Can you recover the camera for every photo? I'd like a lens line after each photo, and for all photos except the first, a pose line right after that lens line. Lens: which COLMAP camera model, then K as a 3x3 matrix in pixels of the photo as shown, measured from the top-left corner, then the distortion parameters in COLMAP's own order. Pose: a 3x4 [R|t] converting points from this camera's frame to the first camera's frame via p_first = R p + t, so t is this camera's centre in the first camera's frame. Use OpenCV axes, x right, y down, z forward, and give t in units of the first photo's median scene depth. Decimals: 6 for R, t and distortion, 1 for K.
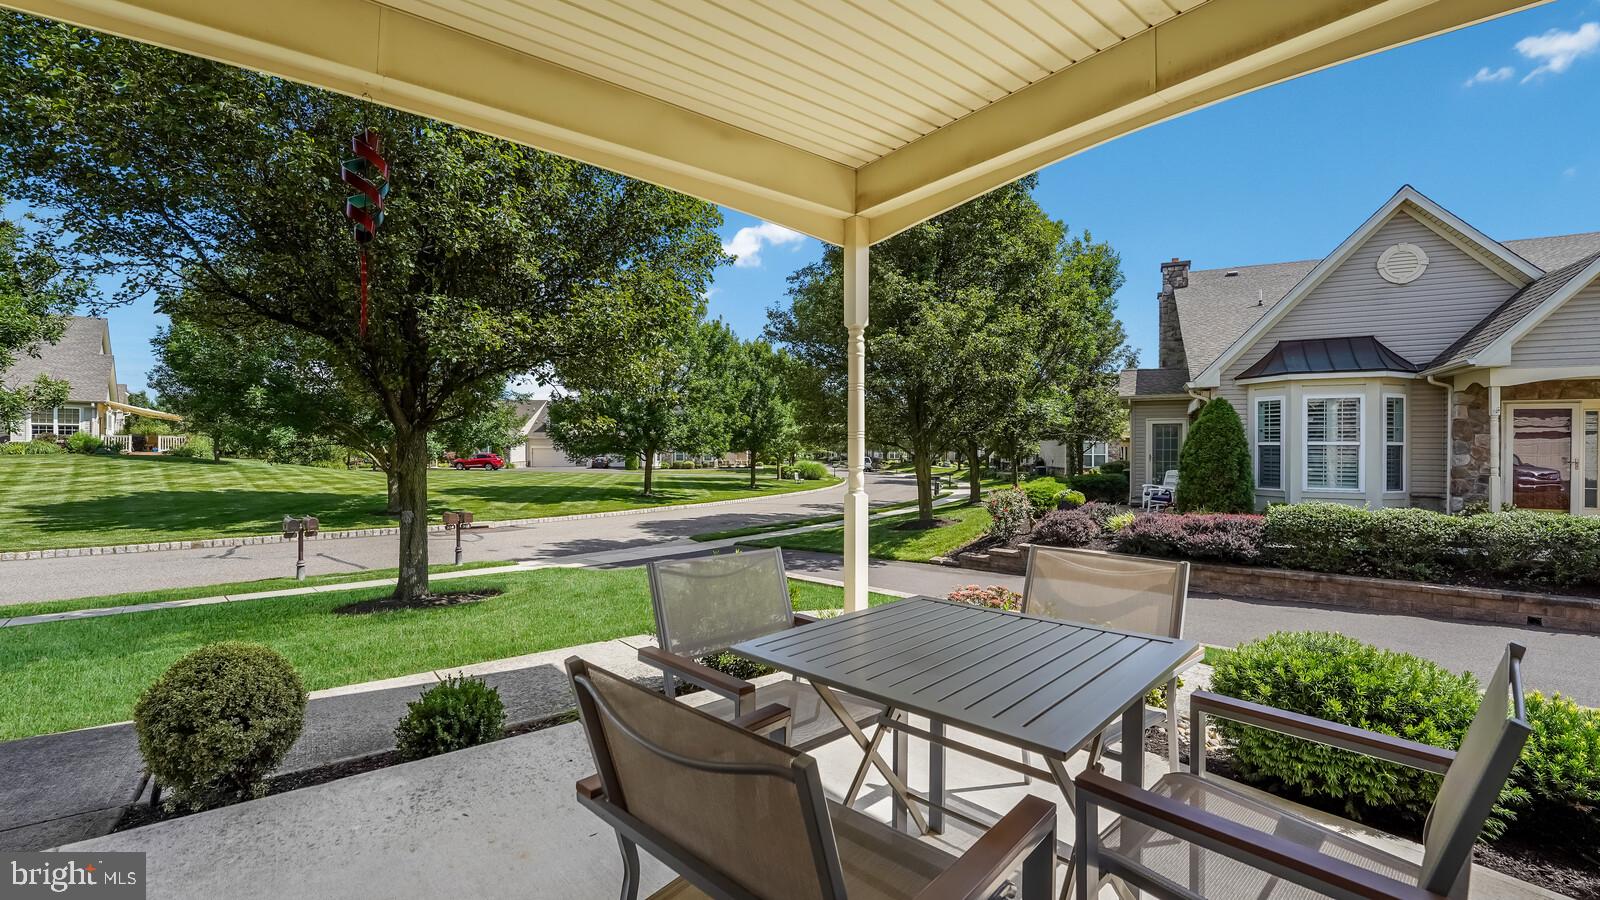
lens RADIAL K [[661.4, 0, 800.0], [0, 661.4, 450.0], [0, 0, 1]] dist [-0.000505, 0.000040]
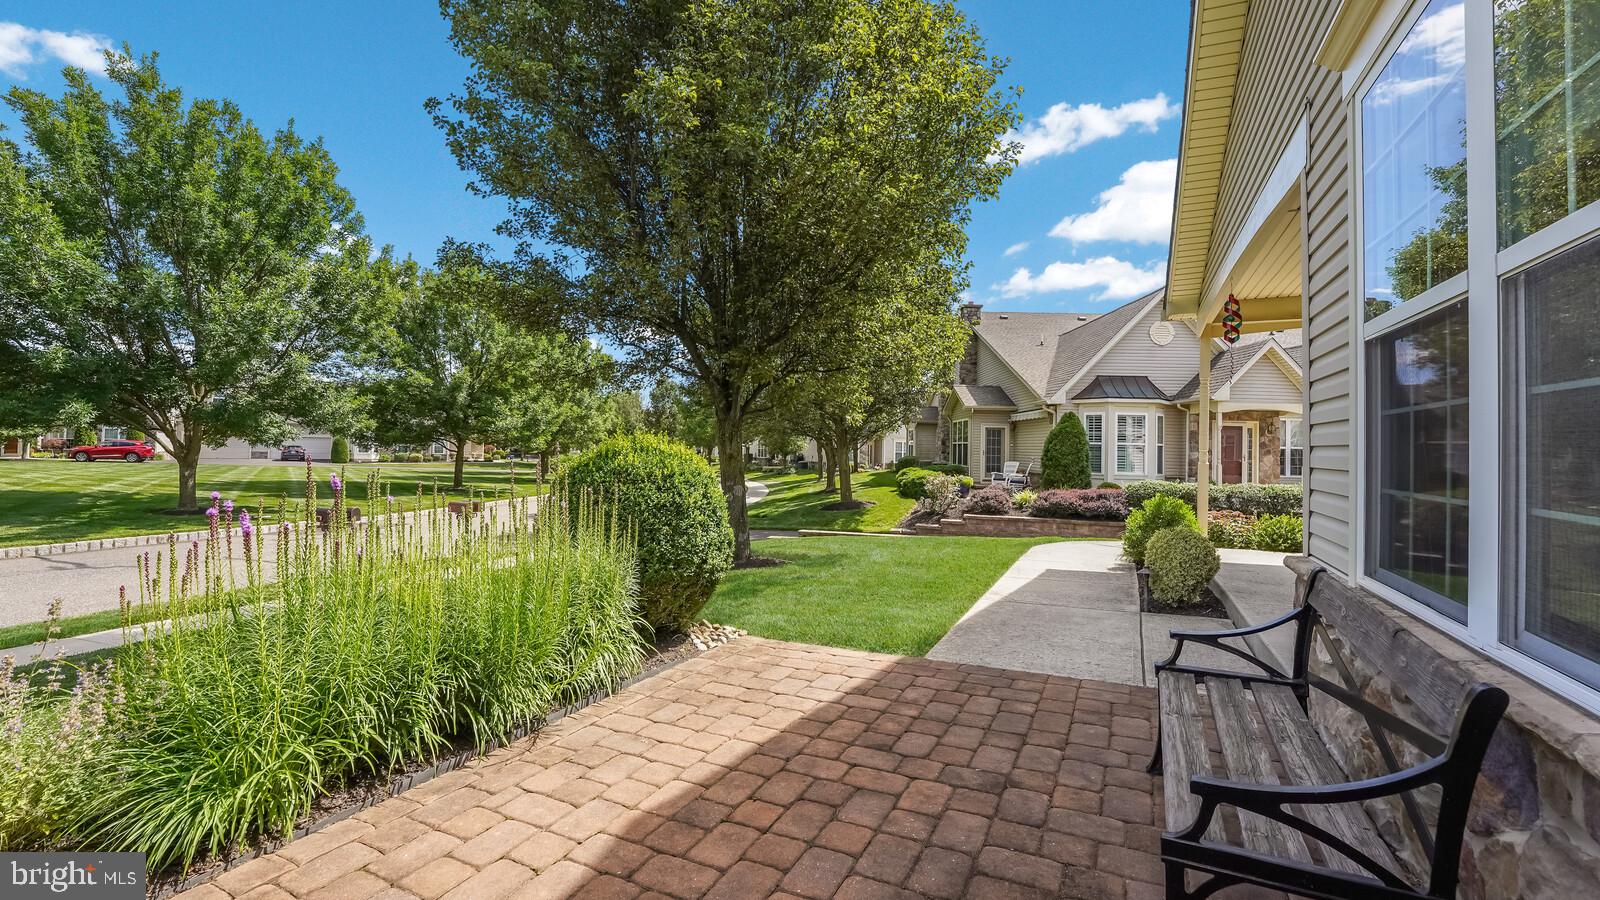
lens RADIAL K [[661.4, 0, 800.0], [0, 661.4, 450.0], [0, 0, 1]] dist [-0.000505, 0.000040]
pose [[0.899060, 0.010935, 0.437688, -0.550779], [-0.014059, 0.999894, 0.003899, 0.009122], [-0.437599, -0.009659, 0.899119, -0.063763]]
